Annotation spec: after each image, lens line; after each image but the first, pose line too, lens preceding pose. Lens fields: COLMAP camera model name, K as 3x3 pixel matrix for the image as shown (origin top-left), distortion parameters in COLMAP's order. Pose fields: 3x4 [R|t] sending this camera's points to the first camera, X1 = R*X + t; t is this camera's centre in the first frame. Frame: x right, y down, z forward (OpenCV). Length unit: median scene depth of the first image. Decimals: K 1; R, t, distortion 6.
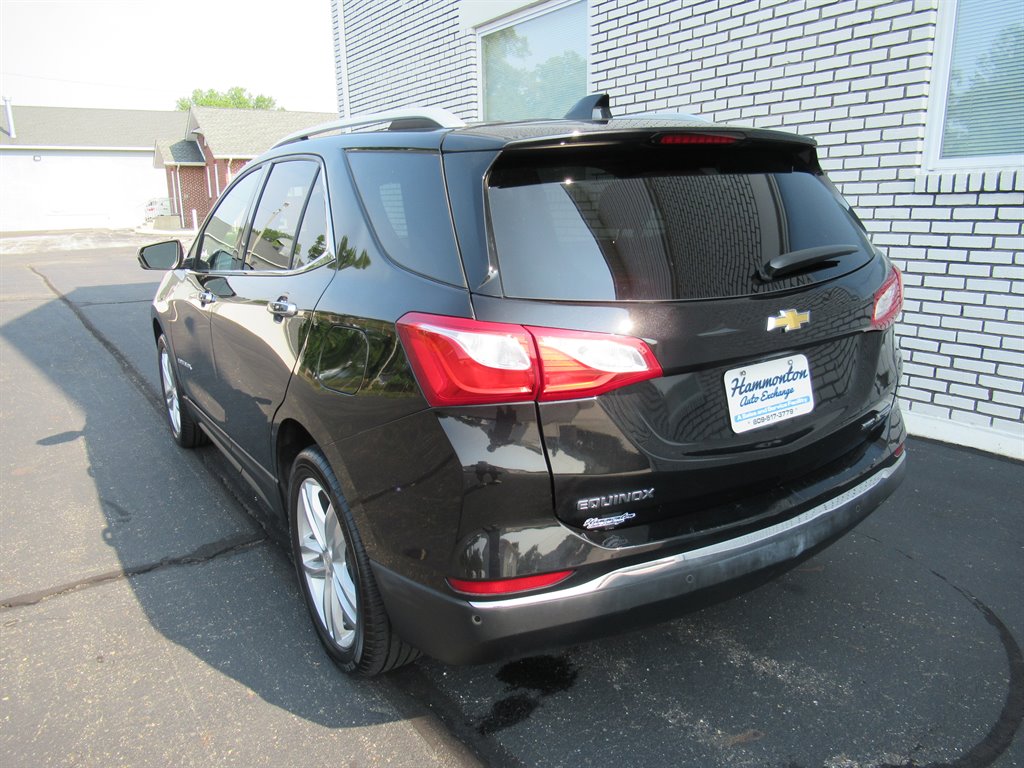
lens RADIAL K [[746.6, 0, 512.6], [0, 746.6, 371.7], [0, 0, 1]] dist [-0.014449, 0.007606]
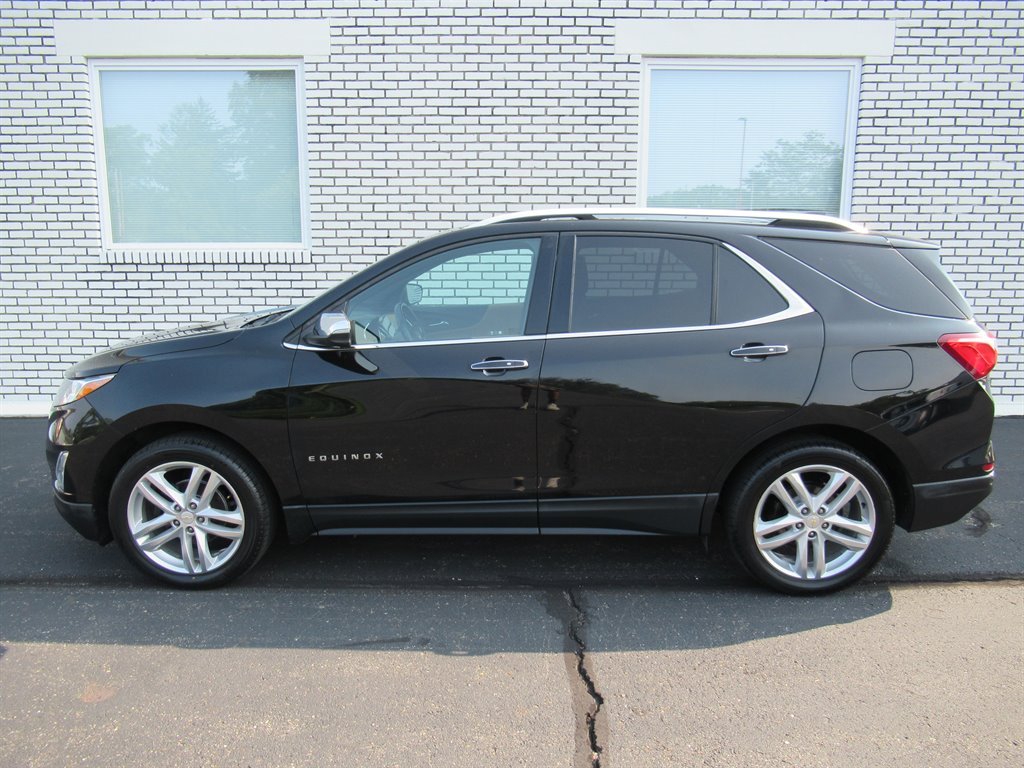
lens RADIAL K [[746.6, 0, 512.6], [0, 746.6, 371.7], [0, 0, 1]] dist [-0.014449, 0.007606]
pose [[0.557136, -0.097227, 0.824710, -0.823102], [0.172459, 0.985017, -0.000379, -0.053008], [-0.812316, 0.142440, 0.565556, 0.314217]]
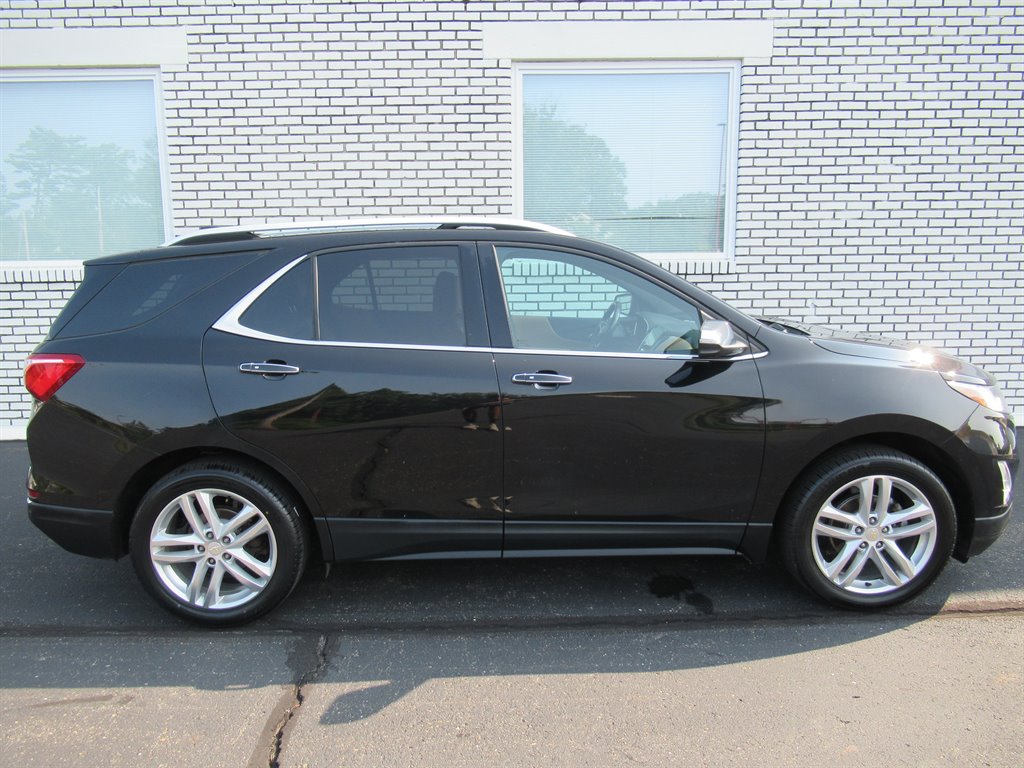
lens RADIAL K [[746.6, 0, 512.6], [0, 746.6, 371.7], [0, 0, 1]] dist [-0.014449, 0.007606]
pose [[0.552861, -0.091944, 0.828185, -0.649088], [0.185848, 0.982464, -0.014993, -0.023996], [-0.812284, 0.162205, 0.560254, 0.165234]]
